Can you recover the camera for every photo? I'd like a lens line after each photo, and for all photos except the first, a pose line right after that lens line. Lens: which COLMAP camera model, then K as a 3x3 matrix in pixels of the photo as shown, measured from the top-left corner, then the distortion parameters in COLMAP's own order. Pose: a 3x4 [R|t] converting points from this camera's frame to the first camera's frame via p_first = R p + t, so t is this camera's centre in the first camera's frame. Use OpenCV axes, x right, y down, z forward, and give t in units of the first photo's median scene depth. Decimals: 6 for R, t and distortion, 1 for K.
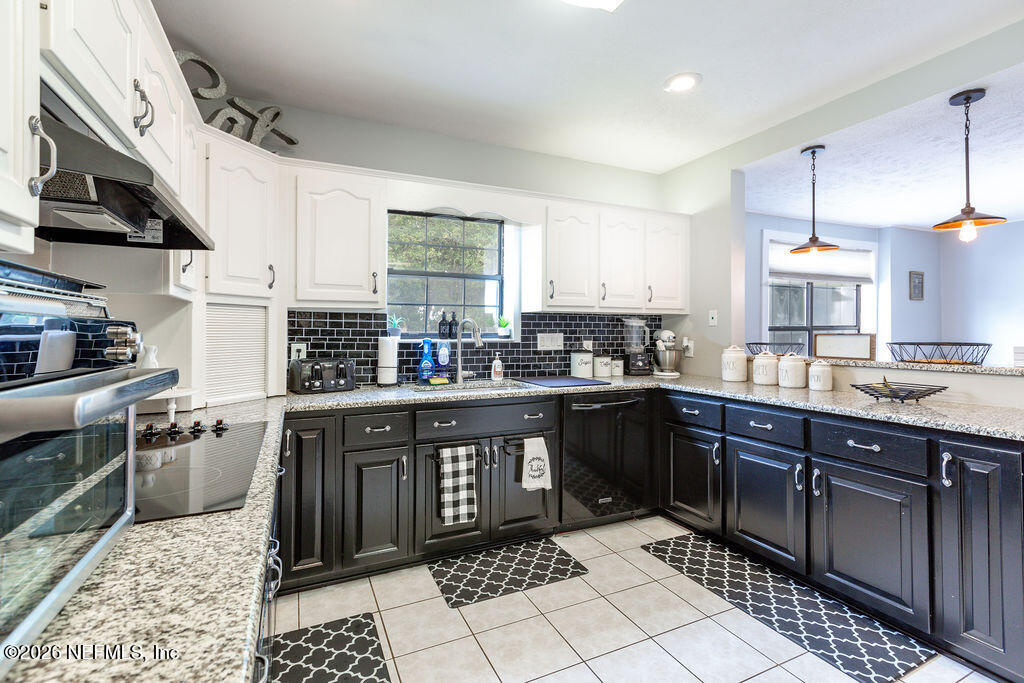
lens RADIAL K [[463.5, 0, 522.3], [0, 463.5, 321.9], [0, 0, 1]] dist [0.003150, -0.000028]
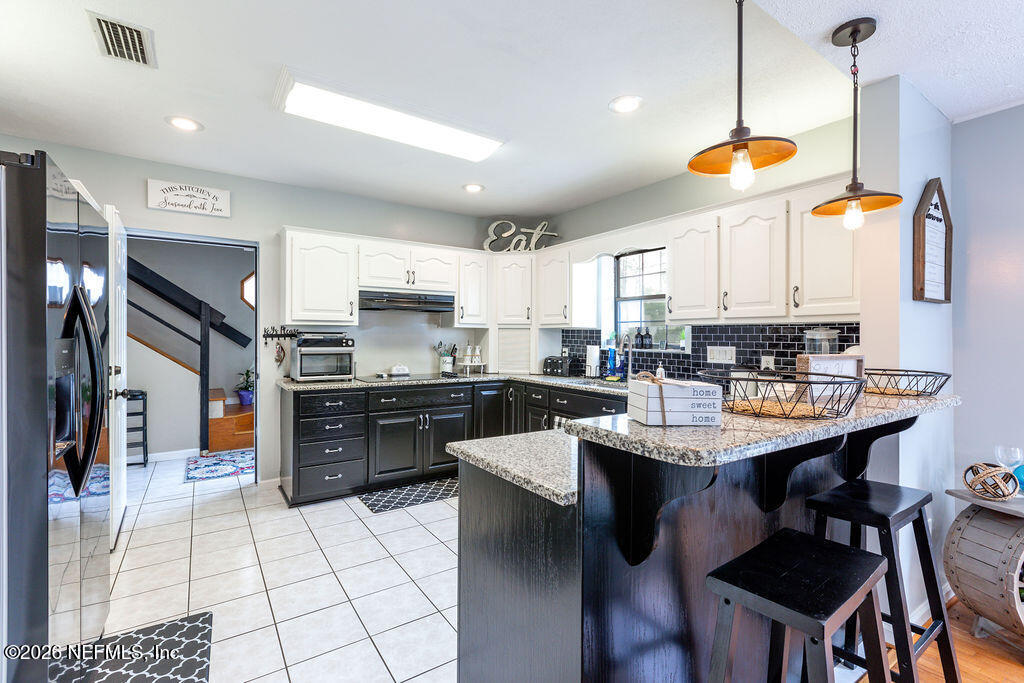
lens RADIAL K [[463.5, 0, 516.7], [0, 463.5, 339.6], [0, 0, 1]] dist [0.003150, -0.000028]
pose [[0.151272, 0.004085, -0.988484, 0.982805], [0.003188, 0.999984, 0.004621, 0.004988], [0.988487, -0.003850, 0.151257, 0.447059]]
